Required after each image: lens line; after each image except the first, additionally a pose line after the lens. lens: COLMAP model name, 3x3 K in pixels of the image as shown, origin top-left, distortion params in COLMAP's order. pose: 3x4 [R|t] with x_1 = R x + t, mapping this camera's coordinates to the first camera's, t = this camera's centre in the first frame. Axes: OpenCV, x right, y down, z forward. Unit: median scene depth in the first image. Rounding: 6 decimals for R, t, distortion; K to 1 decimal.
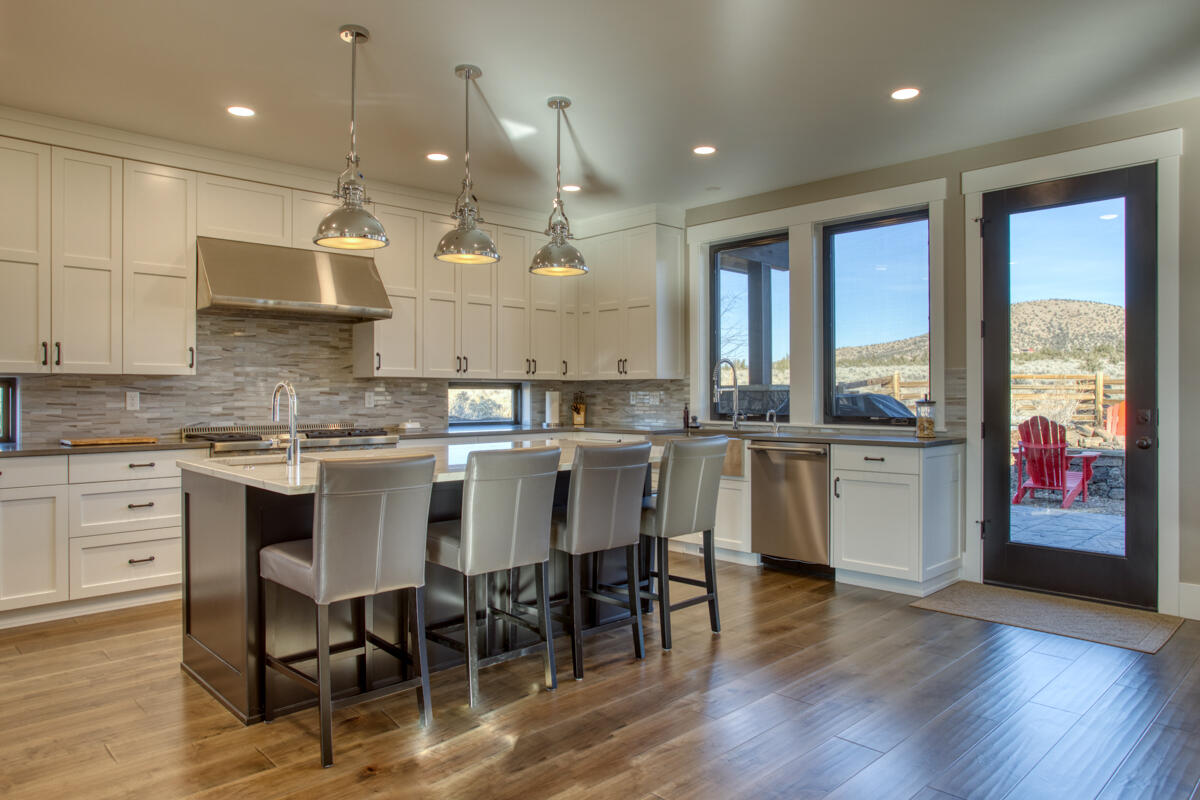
lens RADIAL K [[747.2, 0, 603.6], [0, 747.2, 395.1], [0, 0, 1]] dist [-0.016945, 0.008687]
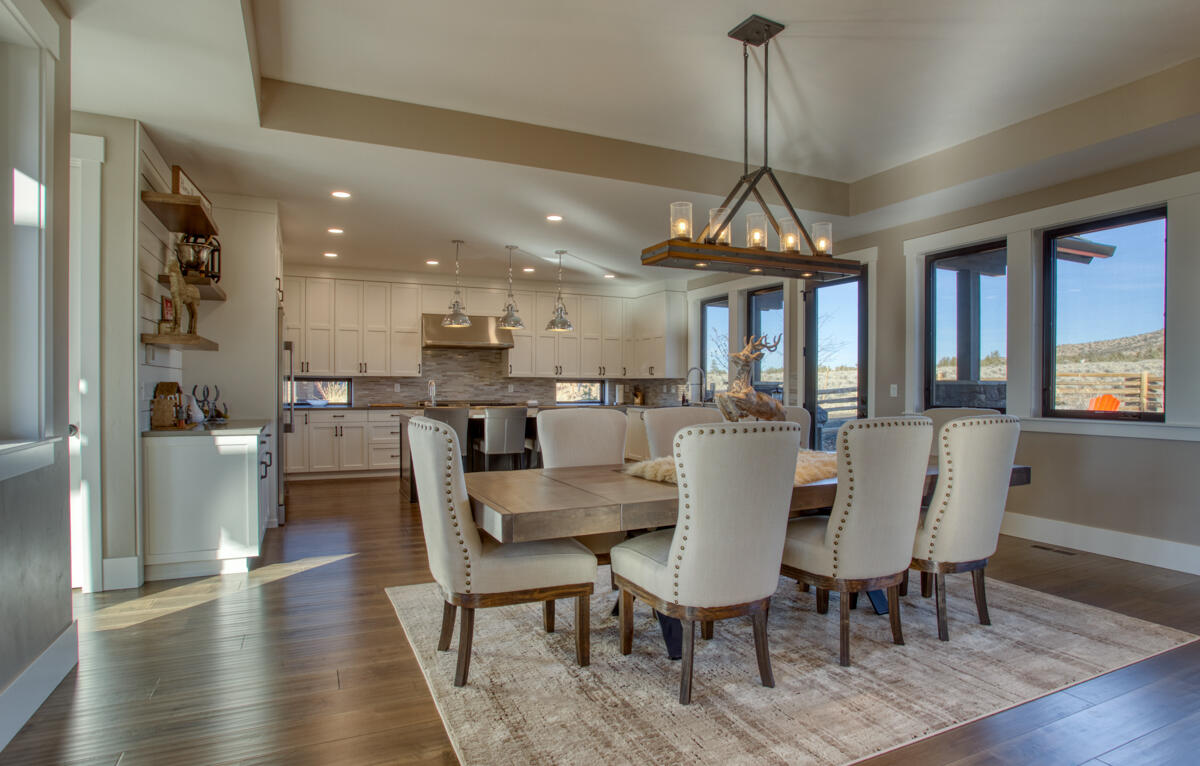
lens RADIAL K [[636.3, 0, 674.4], [0, 636.3, 388.7], [0, 0, 1]] dist [-0.039496, -0.000616]
pose [[0.967648, 0.006984, -0.252207, 0.507026], [-0.006413, 0.999975, 0.003084, -0.000977], [0.252222, -0.001366, 0.967668, -0.490083]]
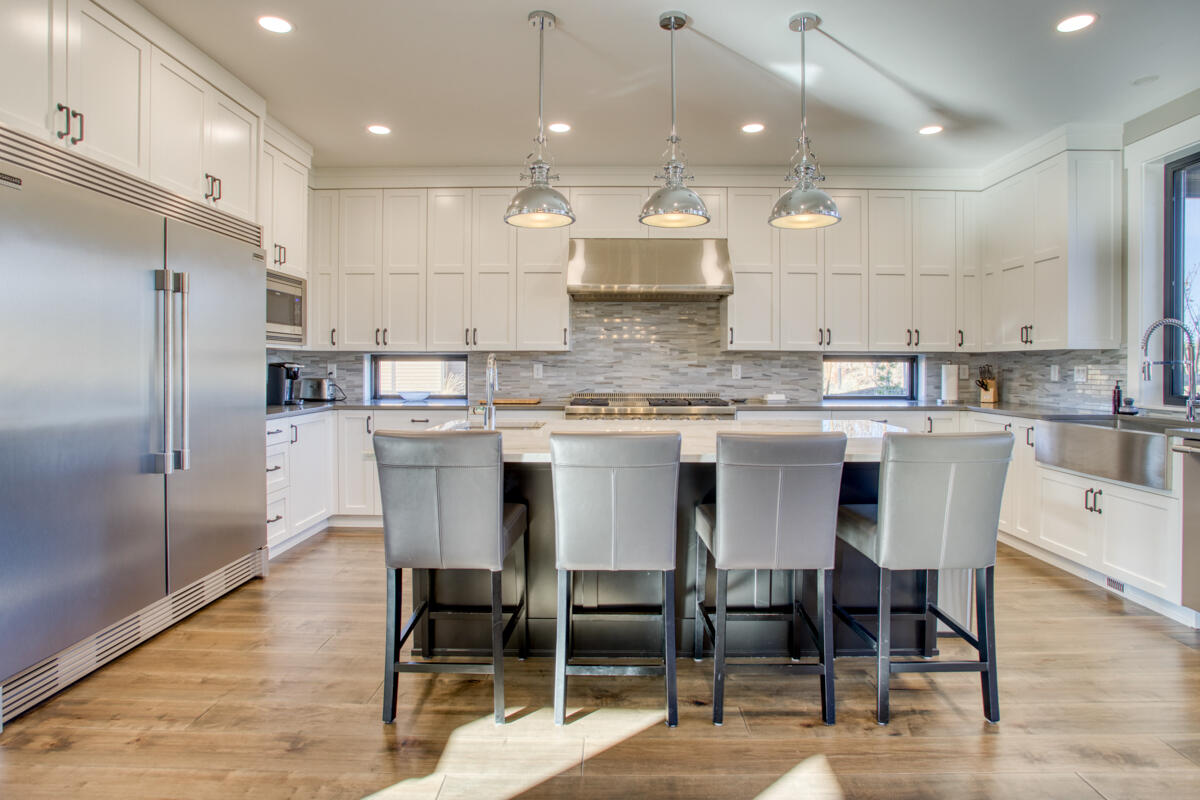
lens RADIAL K [[620.5, 0, 673.6], [0, 620.5, 368.2], [0, 0, 1]] dist [-0.008655, 0.004683]
pose [[0.750261, 0.005847, -0.661116, 0.203842], [-0.005374, 0.999982, 0.002746, -0.001099], [0.661120, 0.001493, 0.750278, 0.259445]]
